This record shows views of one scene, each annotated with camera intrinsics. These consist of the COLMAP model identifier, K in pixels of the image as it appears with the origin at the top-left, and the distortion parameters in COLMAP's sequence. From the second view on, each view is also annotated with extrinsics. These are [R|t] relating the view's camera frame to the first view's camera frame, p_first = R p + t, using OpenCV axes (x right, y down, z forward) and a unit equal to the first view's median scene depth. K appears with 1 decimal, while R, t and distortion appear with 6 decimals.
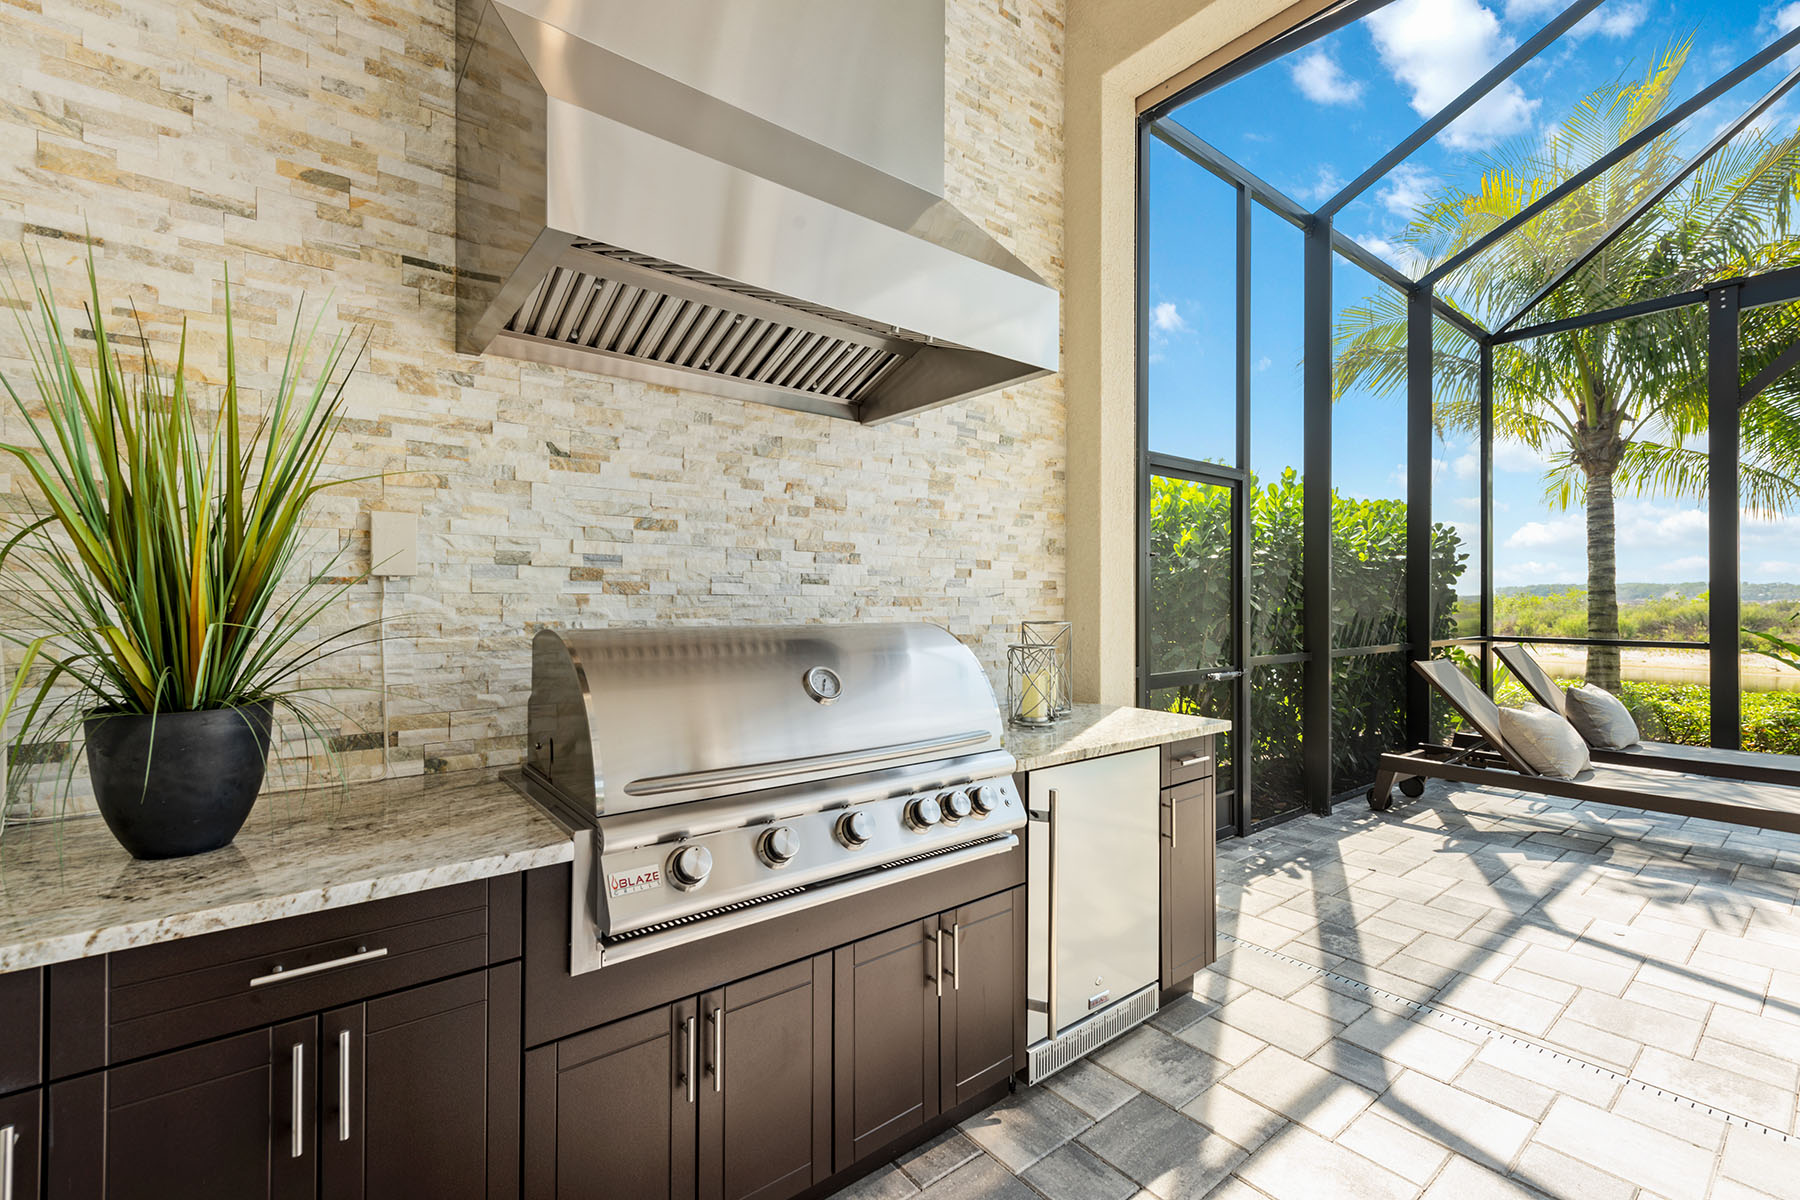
lens RADIAL K [[749.7, 0, 877.4], [0, 749.7, 588.7], [0, 0, 1]] dist [0.014273, -0.004215]
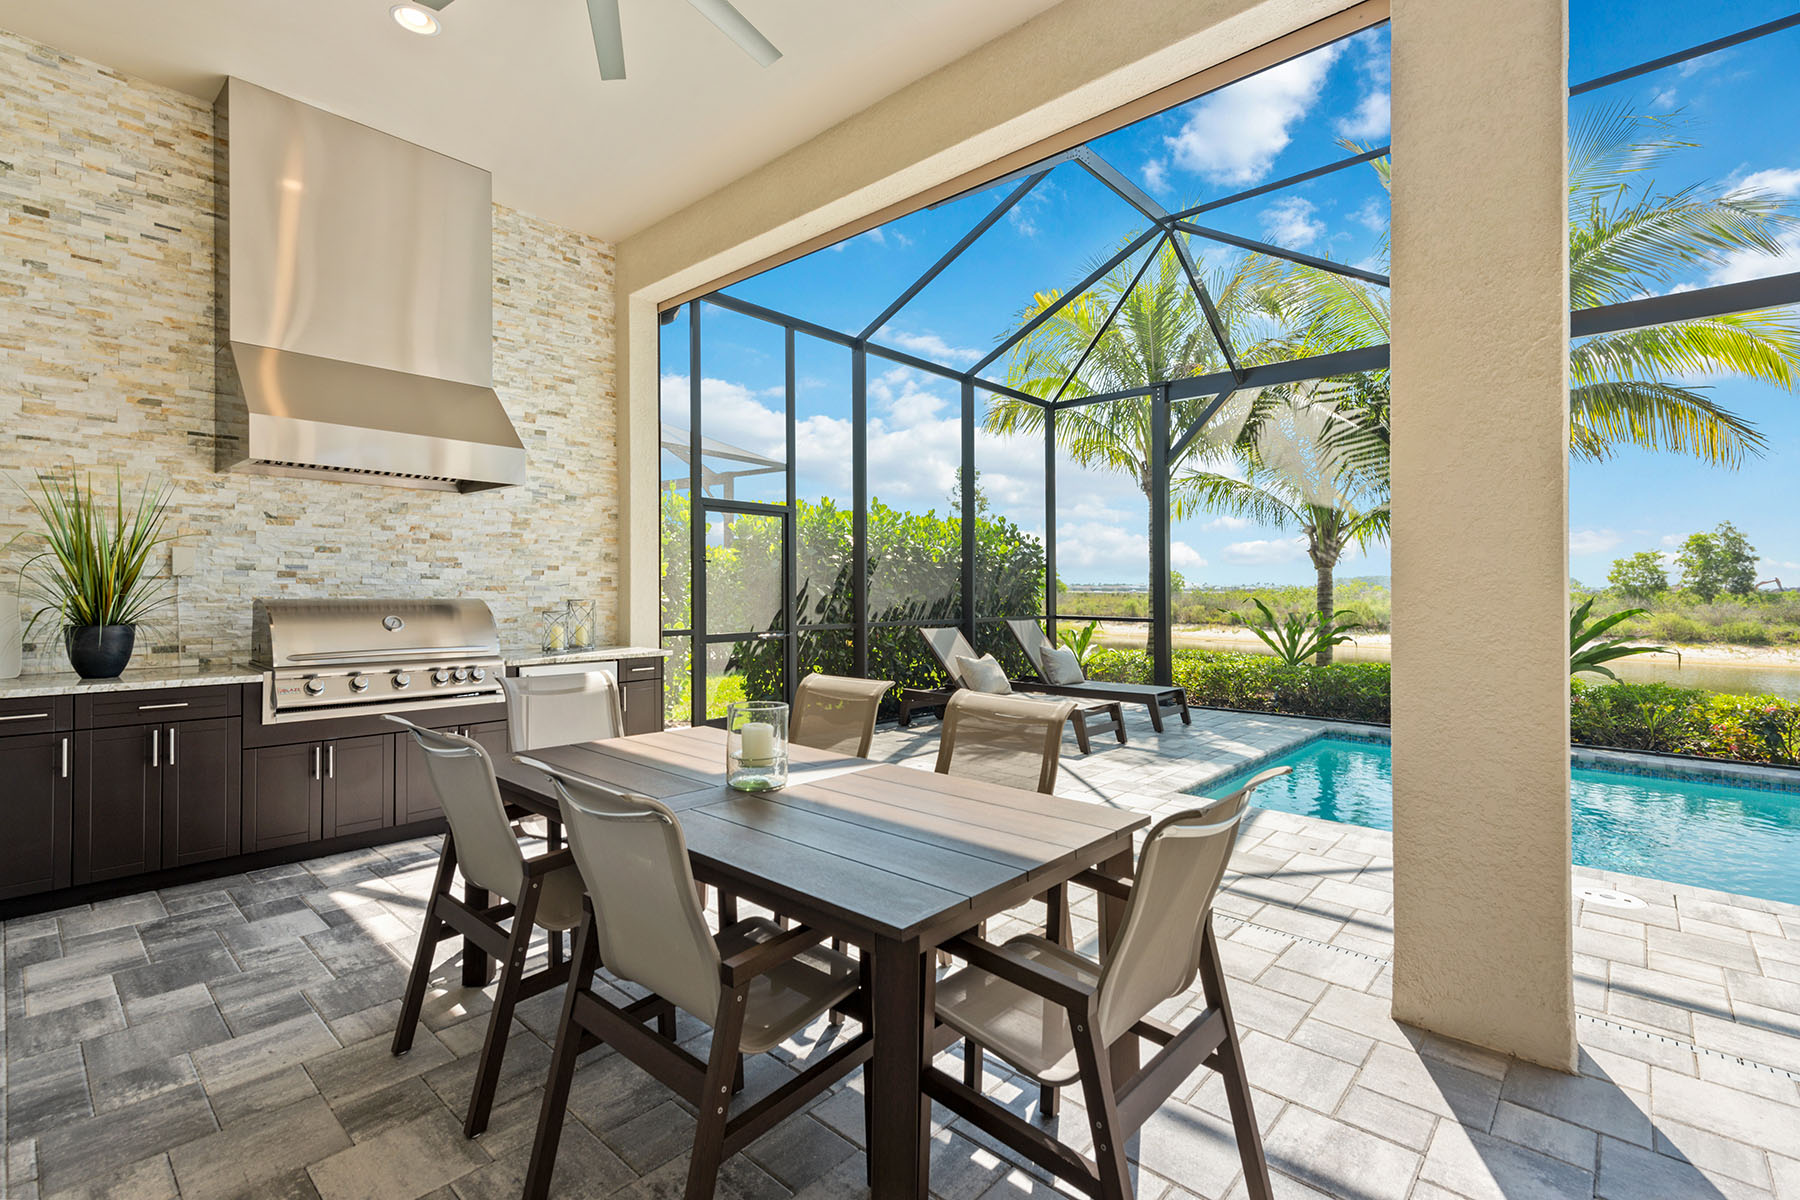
lens RADIAL K [[808.9, 0, 893.6], [0, 808.9, 585.8], [0, 0, 1]] dist [0.012579, -0.000855]
pose [[0.984519, 0.005565, 0.175190, 0.917687], [-0.007576, 0.999913, 0.010814, -0.025654], [-0.175115, -0.011974, 0.984475, -1.594877]]
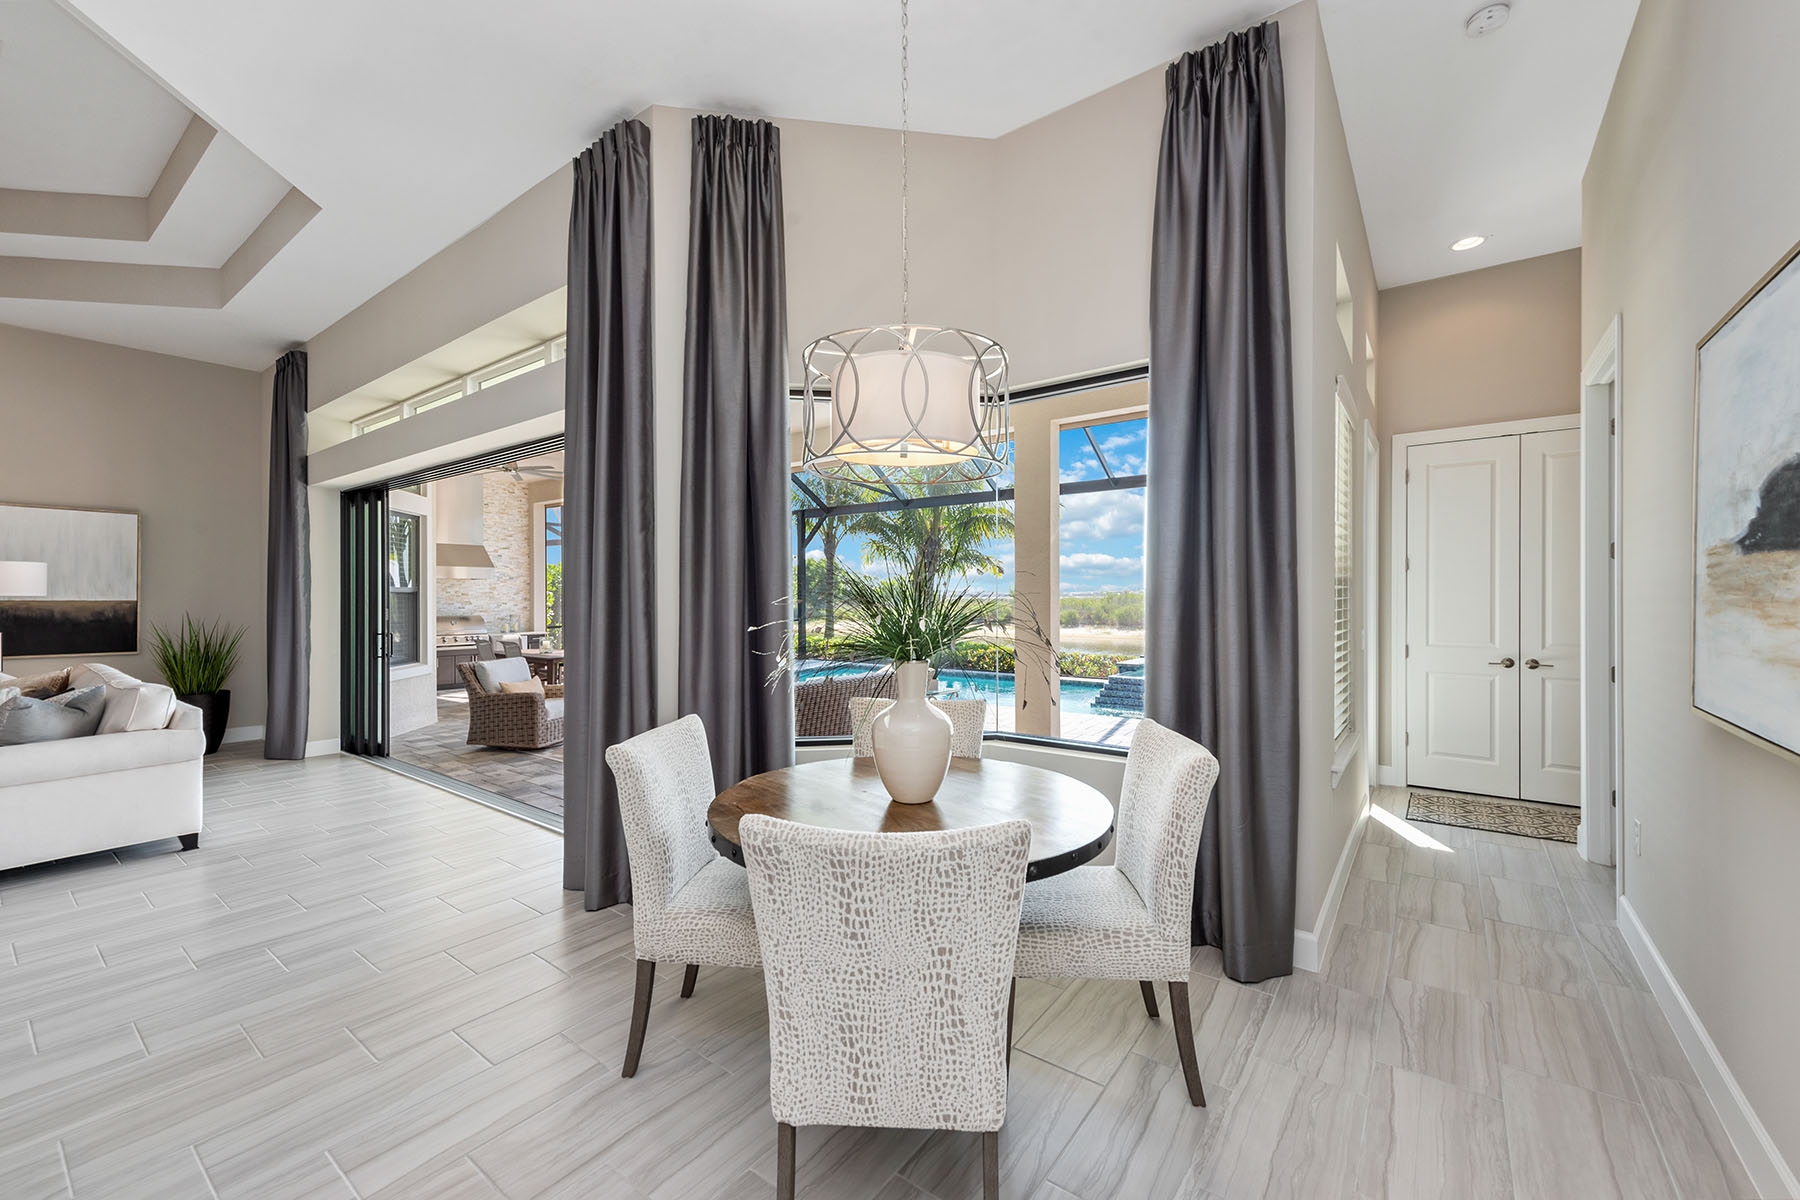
lens RADIAL K [[713.2, 0, 900.0], [0, 713.2, 600.0], [0, 0, 1]] dist [0.001858, 0.000197]
pose [[0.963538, -0.005554, 0.267515, 2.165251], [0.000115, 0.999793, 0.020343, -0.234381], [-0.267573, -0.019571, 0.963339, -6.616855]]
